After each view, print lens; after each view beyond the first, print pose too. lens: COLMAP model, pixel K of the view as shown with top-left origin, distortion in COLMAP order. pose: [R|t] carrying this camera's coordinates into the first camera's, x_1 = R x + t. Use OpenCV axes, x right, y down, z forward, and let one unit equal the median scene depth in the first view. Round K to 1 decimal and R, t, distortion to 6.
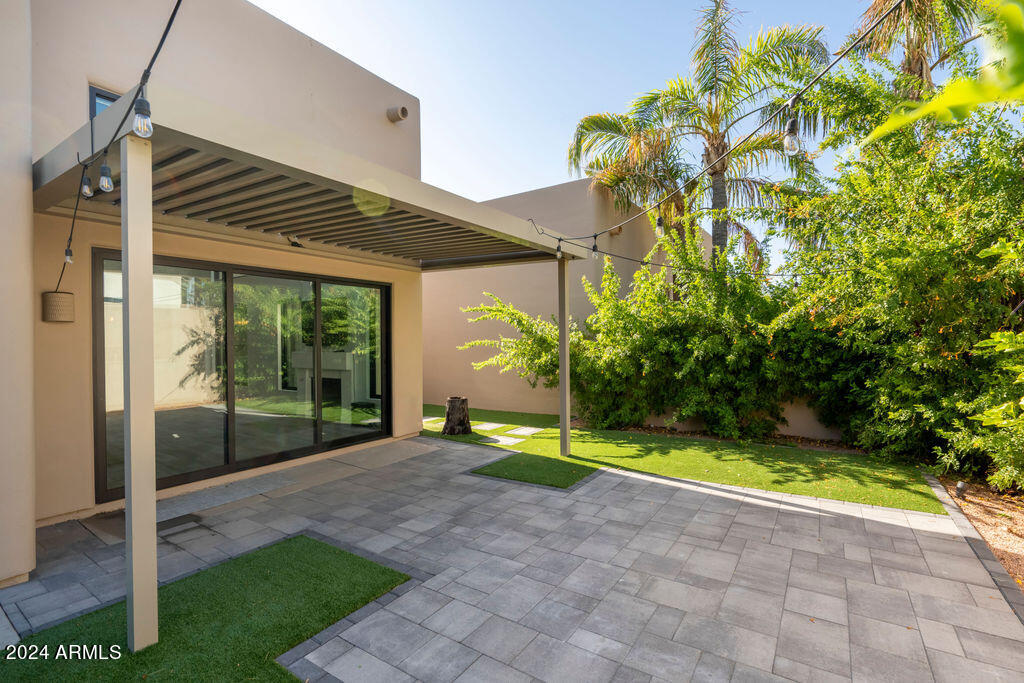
lens RADIAL K [[459.3, 0, 512.0], [0, 459.3, 343.3], [0, 0, 1]] dist [-0.003376, 0.000046]
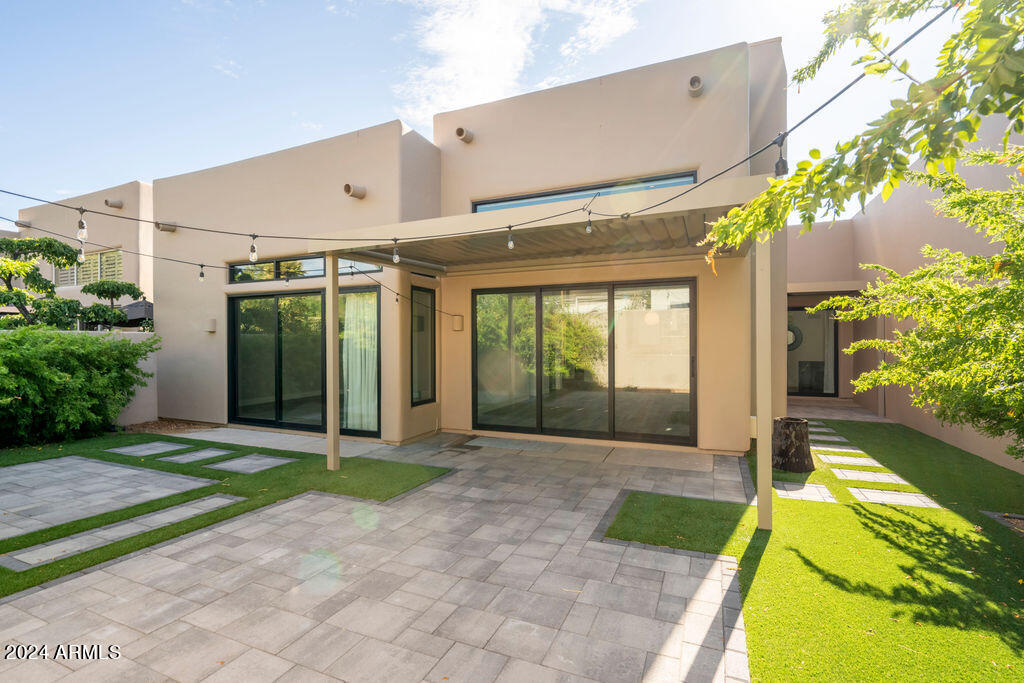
lens RADIAL K [[459.3, 0, 512.0], [0, 459.3, 343.3], [0, 0, 1]] dist [-0.003376, 0.000046]
pose [[0.189845, 0.004553, -0.981804, 0.979345], [-0.000708, 0.999990, 0.004500, -0.006433], [0.981814, -0.000160, 0.189846, 0.835912]]
